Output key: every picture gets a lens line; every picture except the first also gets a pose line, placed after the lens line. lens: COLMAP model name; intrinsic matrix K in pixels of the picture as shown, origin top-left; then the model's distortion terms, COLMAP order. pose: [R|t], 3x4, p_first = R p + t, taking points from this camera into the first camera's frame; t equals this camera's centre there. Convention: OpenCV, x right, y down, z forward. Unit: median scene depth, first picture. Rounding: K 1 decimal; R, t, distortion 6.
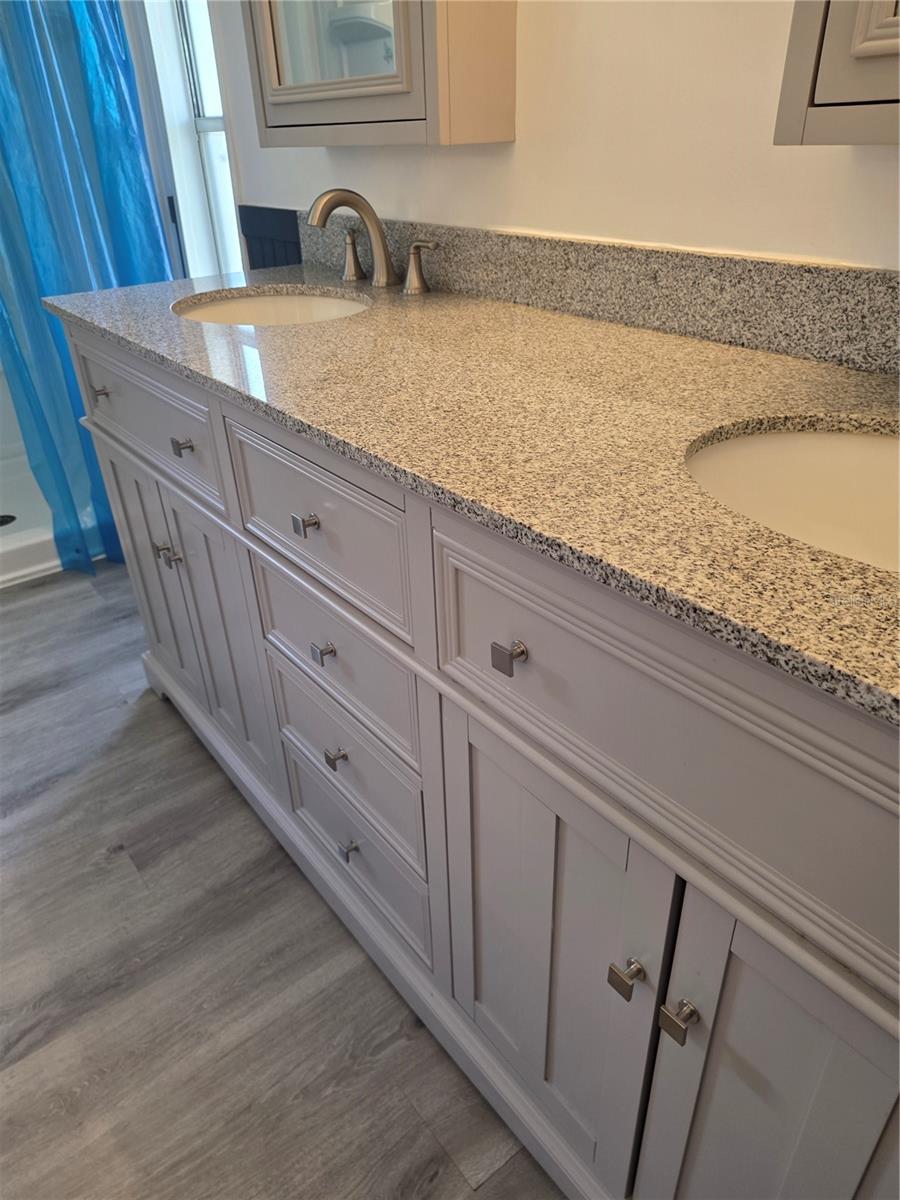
lens RADIAL K [[800.5, 0, 456.8], [0, 800.5, 605.1], [0, 0, 1]] dist [0.044048, -0.033638]
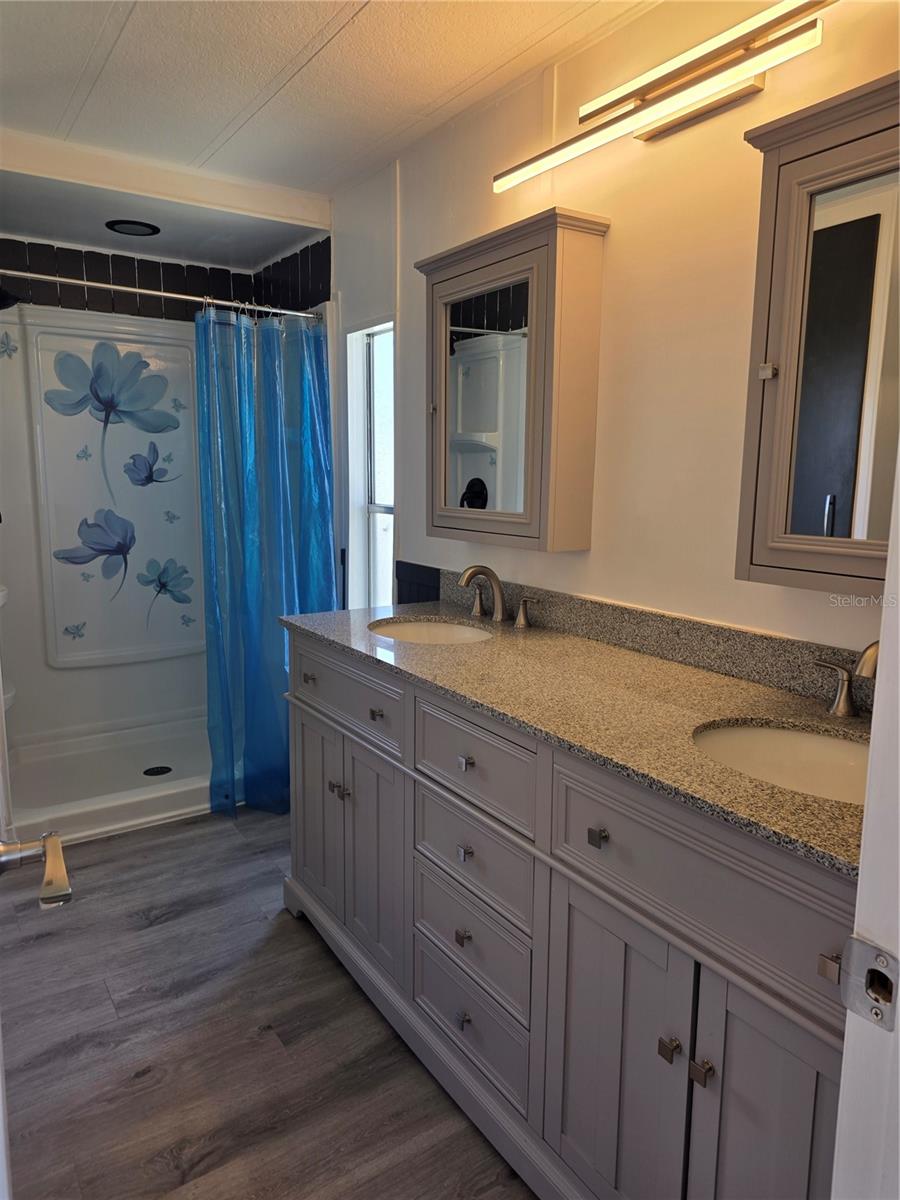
lens RADIAL K [[800.5, 0, 443.3], [0, 800.5, 570.0], [0, 0, 1]] dist [0.044048, -0.033638]
pose [[0.995095, 0.051754, -0.084307, -0.092620], [-0.080931, 0.915996, -0.392940, 0.149168], [0.056888, 0.397836, 0.915691, -0.537678]]
